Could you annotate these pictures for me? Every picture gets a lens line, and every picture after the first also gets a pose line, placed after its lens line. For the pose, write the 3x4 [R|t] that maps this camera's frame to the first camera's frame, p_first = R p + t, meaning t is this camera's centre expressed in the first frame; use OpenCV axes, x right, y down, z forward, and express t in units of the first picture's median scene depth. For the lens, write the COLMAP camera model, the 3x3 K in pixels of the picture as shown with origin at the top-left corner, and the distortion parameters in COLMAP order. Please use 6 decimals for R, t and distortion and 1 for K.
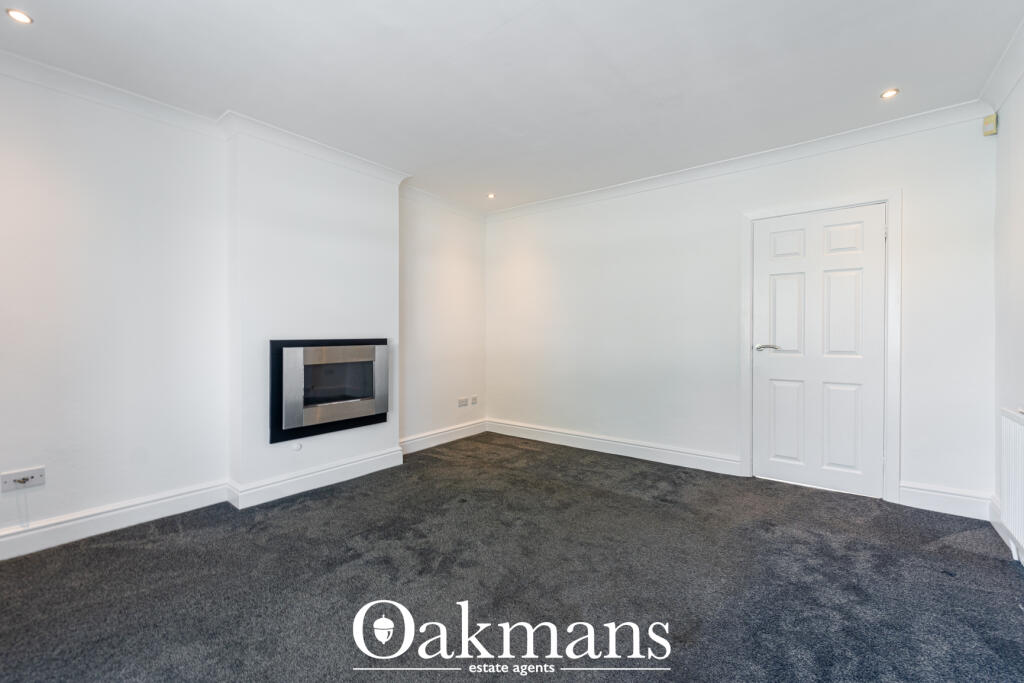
lens RADIAL K [[425.9, 0, 506.1], [0, 425.9, 336.5], [0, 0, 1]] dist [-0.001236, -0.001348]
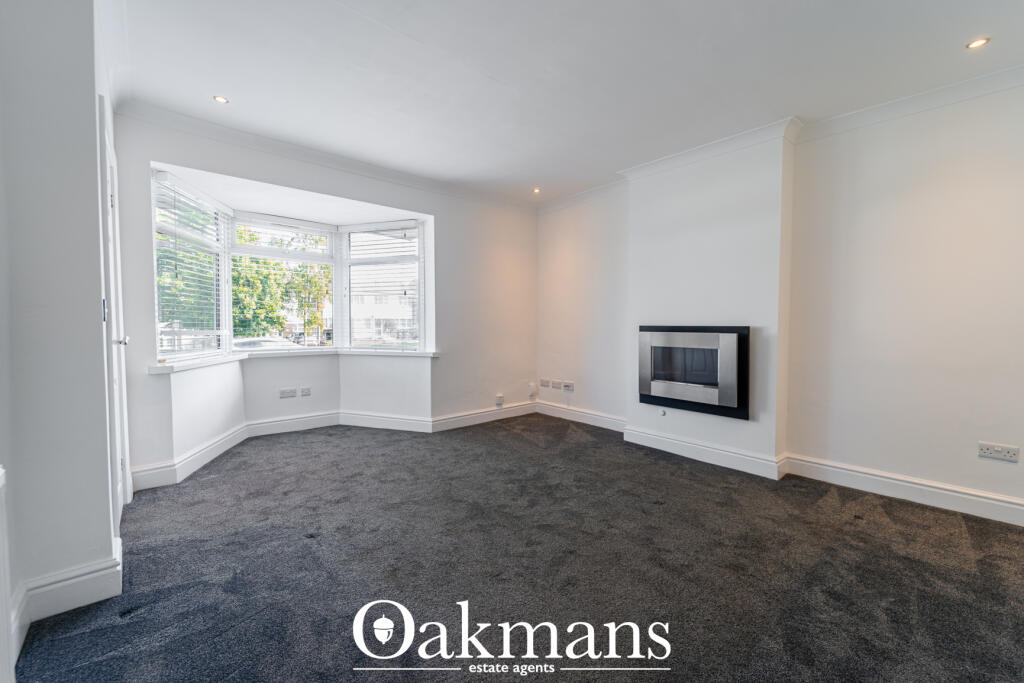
lens RADIAL K [[410.4, 0, 502.3], [0, 410.4, 334.1], [0, 0, 1]] dist [-0.000874, -0.000562]
pose [[-0.184381, 0.031878, -0.982338, 0.775912], [-0.001989, 0.999460, 0.032807, -0.006071], [0.982853, 0.008003, -0.184218, 0.788088]]
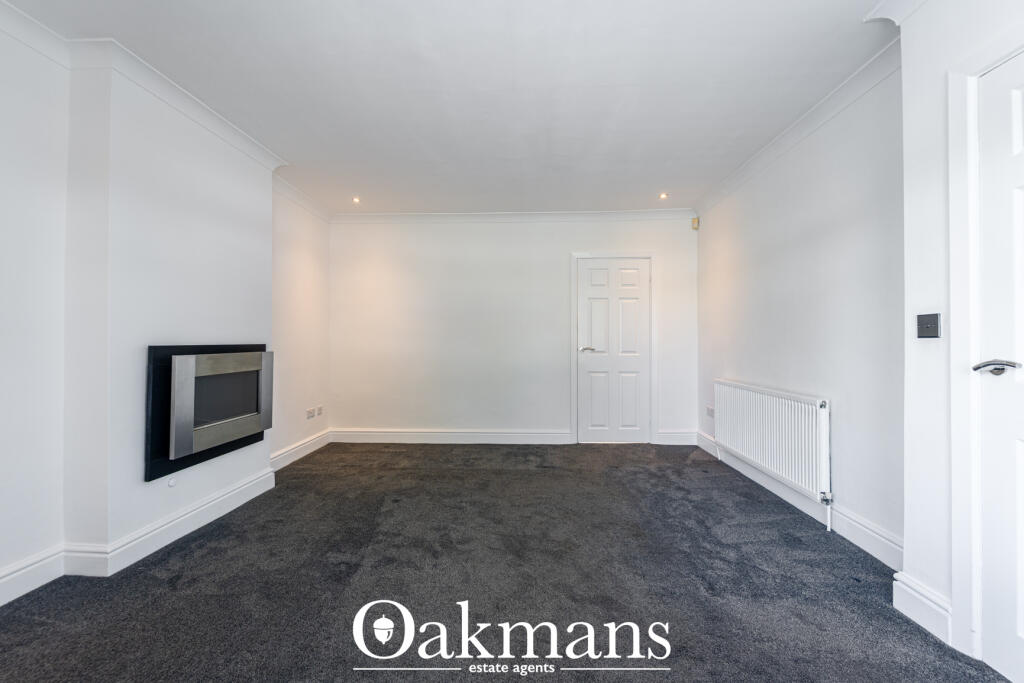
lens RADIAL K [[425.9, 0, 506.1], [0, 425.9, 336.5], [0, 0, 1]] dist [-0.001236, -0.001348]
pose [[0.816275, 0.006878, 0.577623, -0.457729], [0.003072, 0.999863, -0.016248, 0.005283], [-0.577656, 0.015037, 0.816142, -0.000950]]
